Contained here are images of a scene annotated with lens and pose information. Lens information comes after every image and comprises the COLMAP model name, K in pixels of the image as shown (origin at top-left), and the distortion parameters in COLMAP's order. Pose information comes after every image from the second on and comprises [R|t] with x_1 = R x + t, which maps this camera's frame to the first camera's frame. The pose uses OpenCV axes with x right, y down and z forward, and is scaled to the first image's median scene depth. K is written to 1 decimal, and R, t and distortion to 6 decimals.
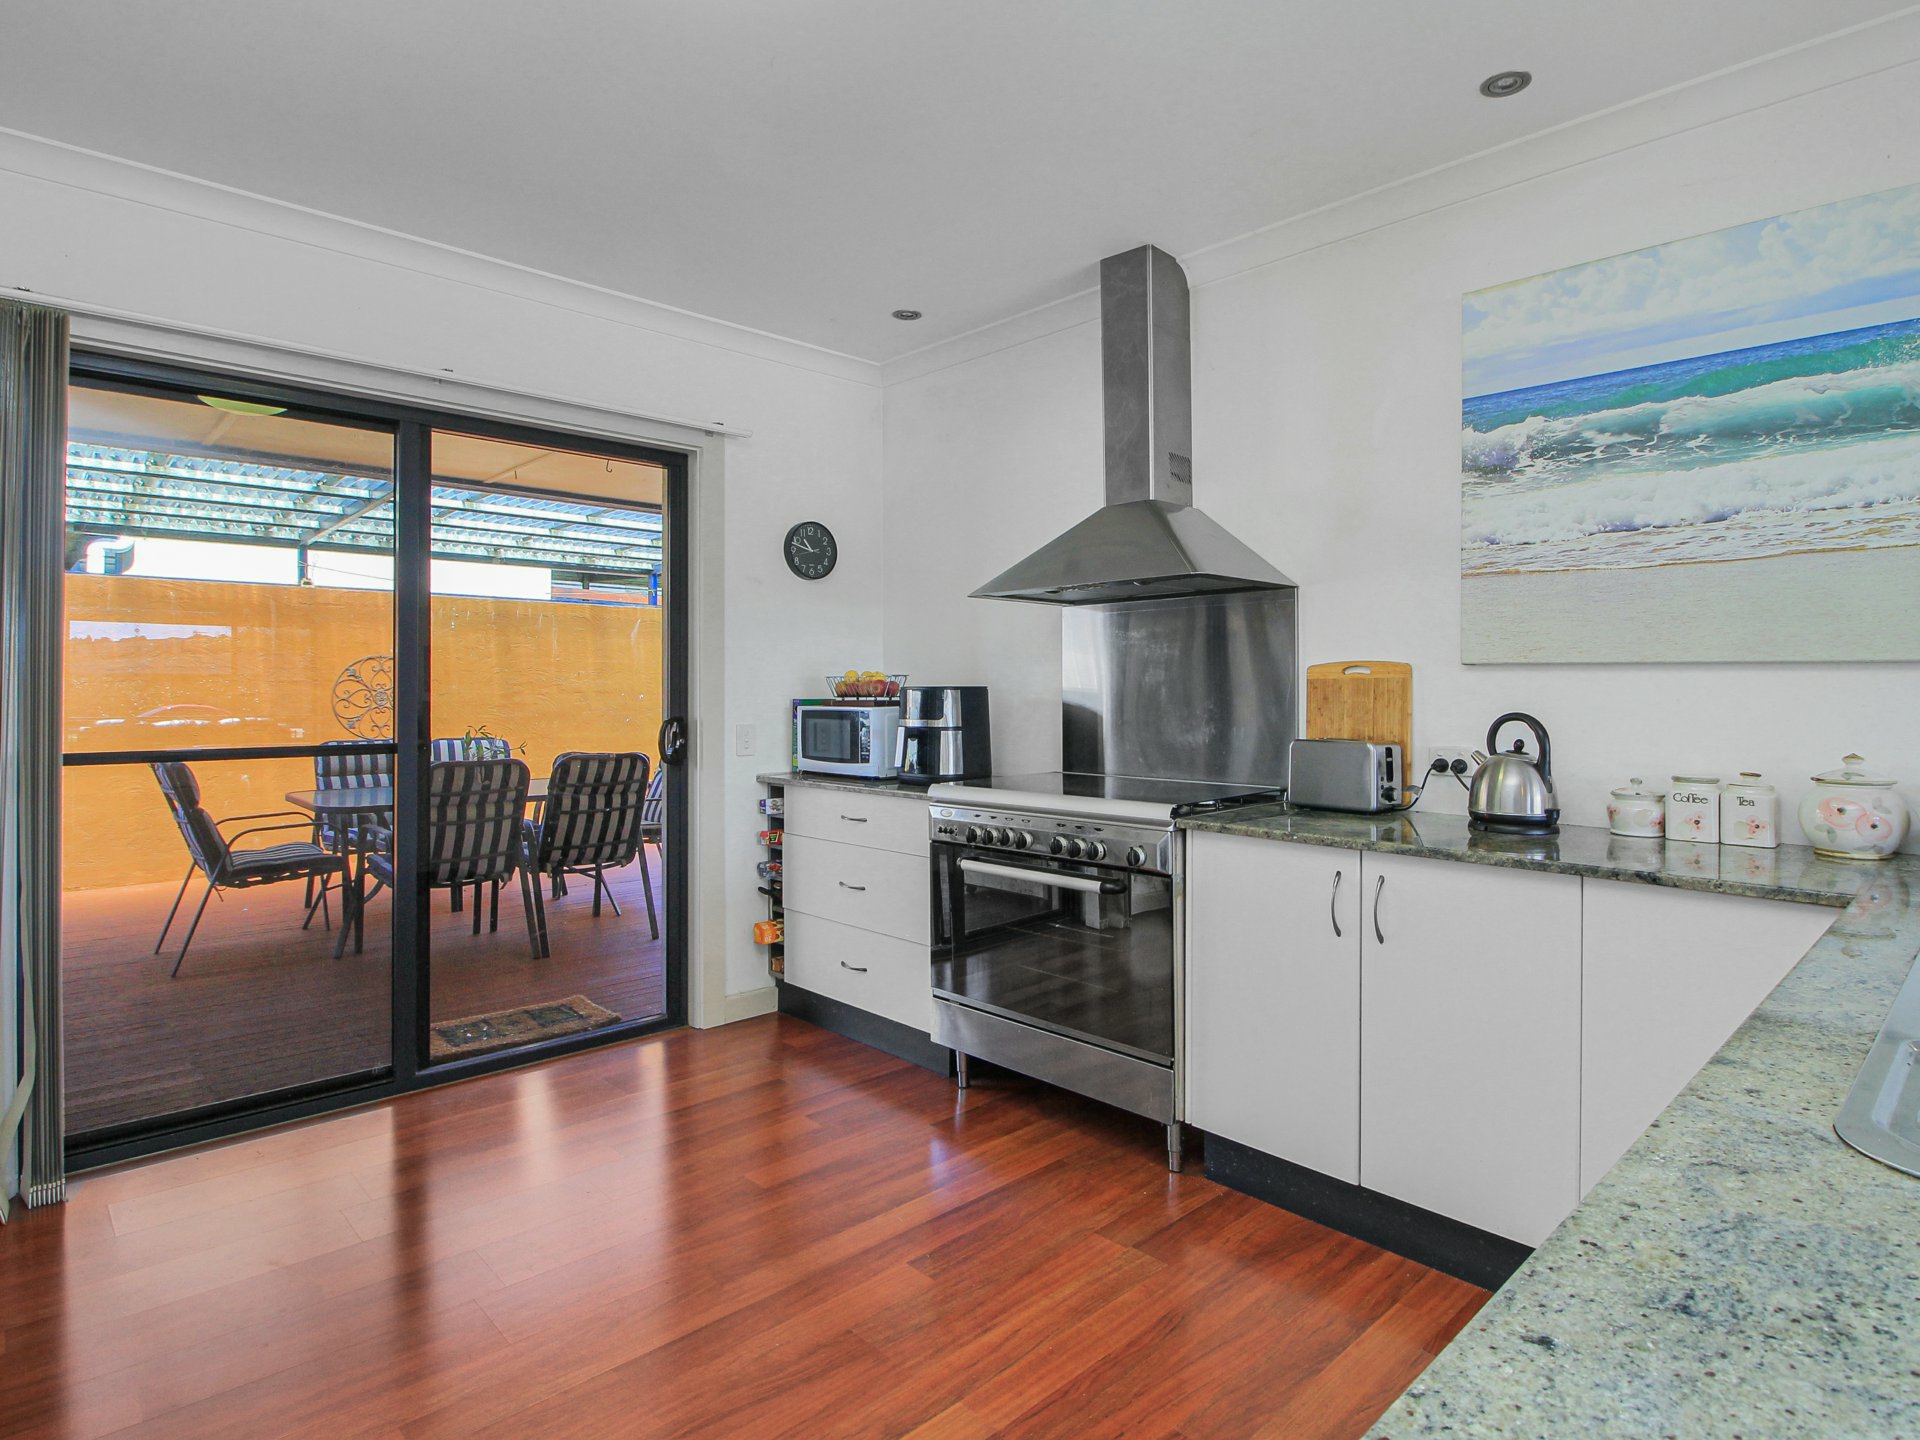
lens RADIAL K [[1029.2, 0, 970.4], [0, 1029.2, 698.0], [0, 0, 1]] dist [-0.000899, -0.012136]
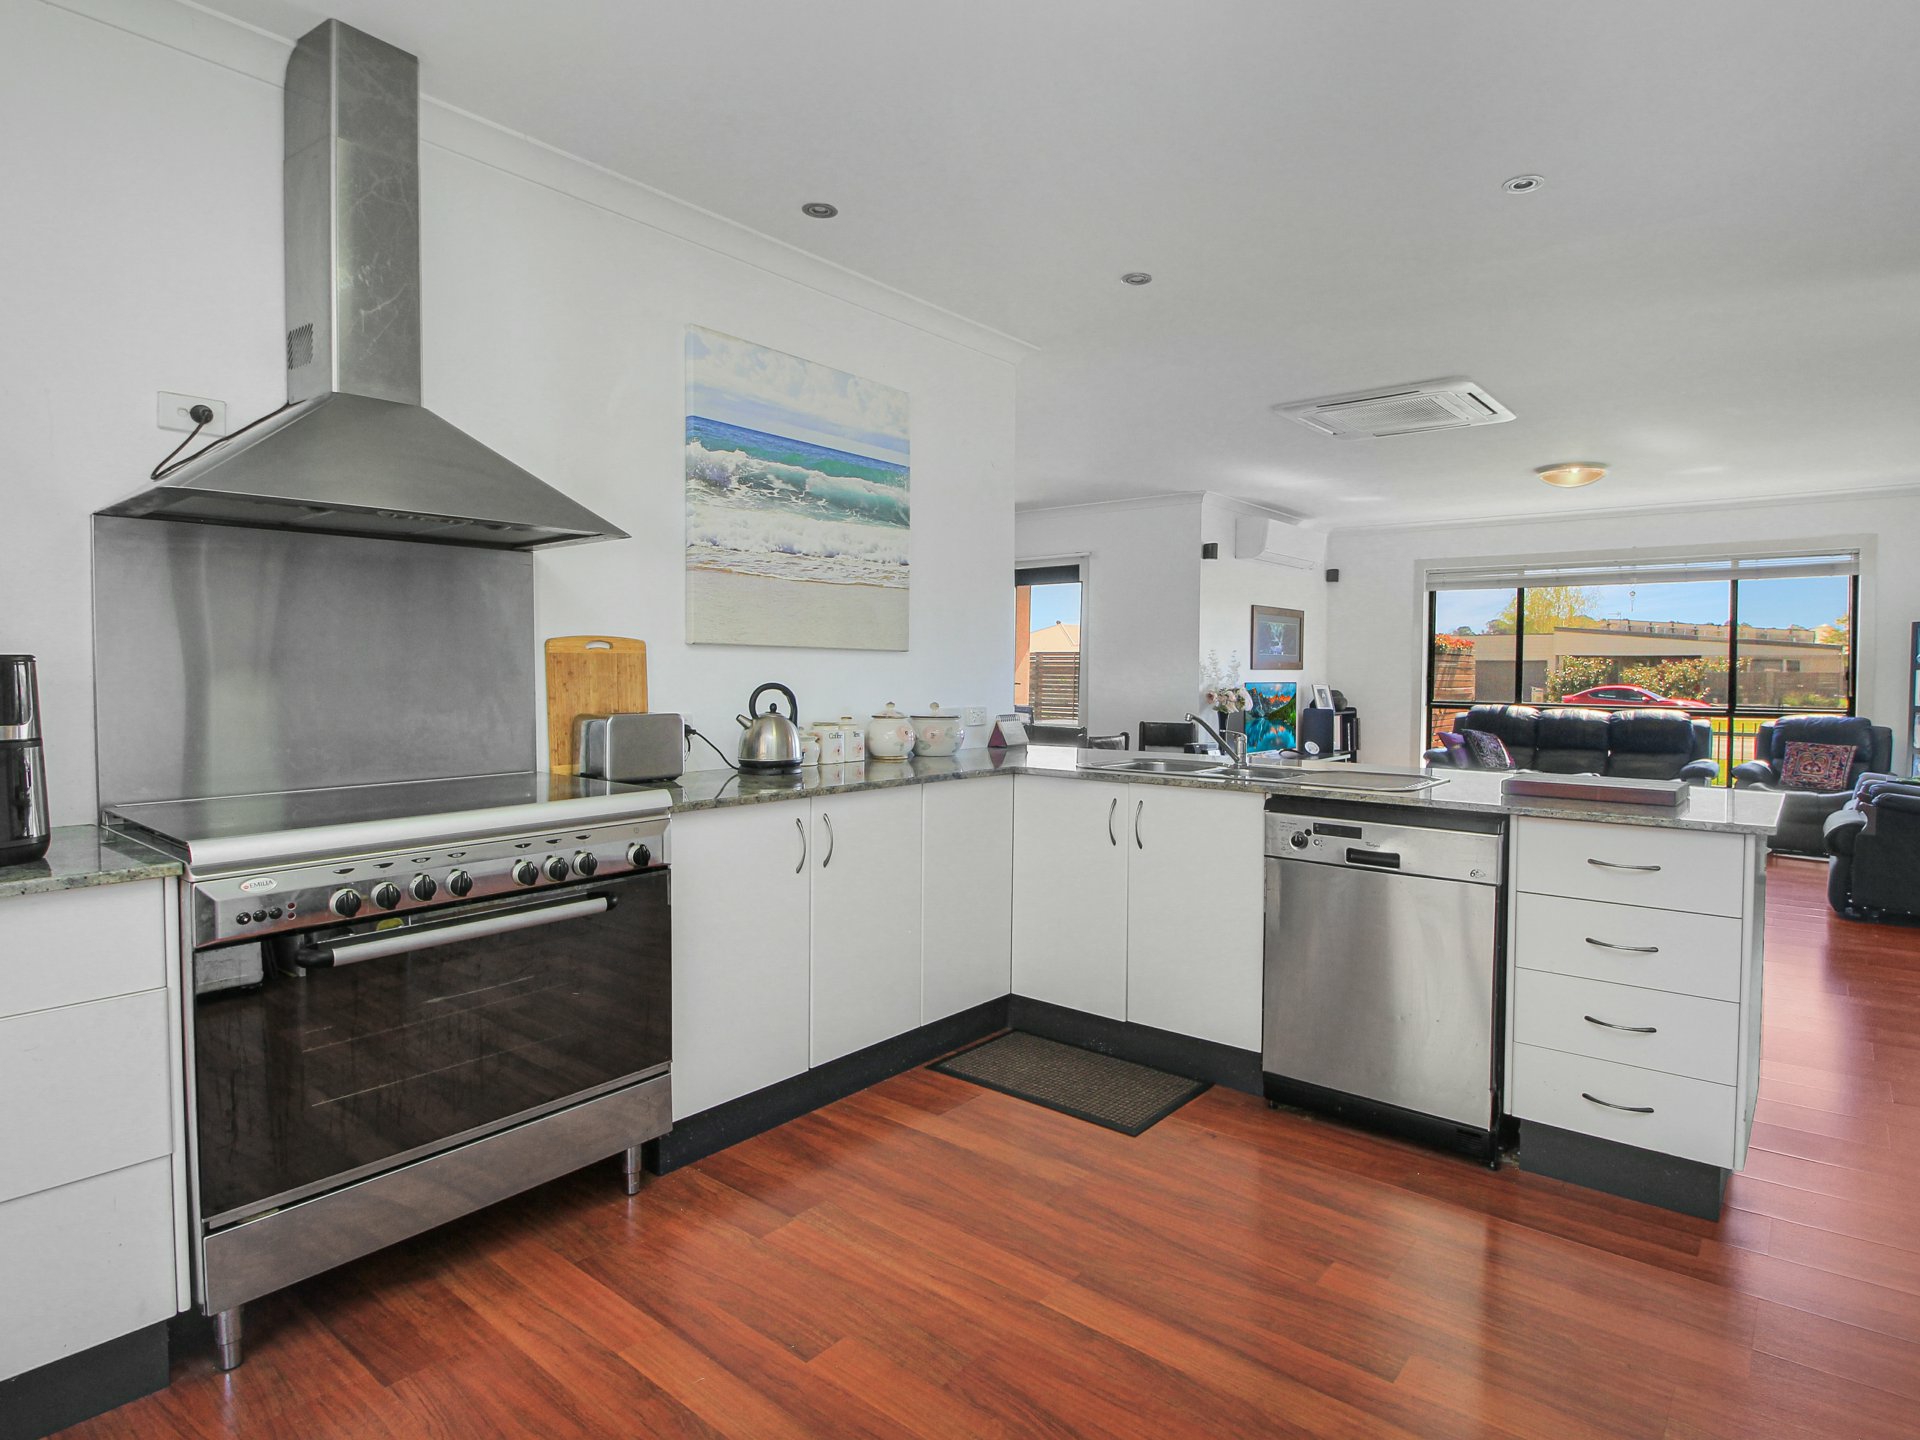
lens RADIAL K [[1045.0, 0, 1003.7], [0, 1045.0, 714.1], [0, 0, 1]] dist [0.000205, -0.001593]
pose [[-0.131858, -0.045888, 0.990206, -0.800867], [0.002106, 0.998913, 0.046572, -0.007139], [-0.991266, 0.008226, -0.131618, 0.856570]]
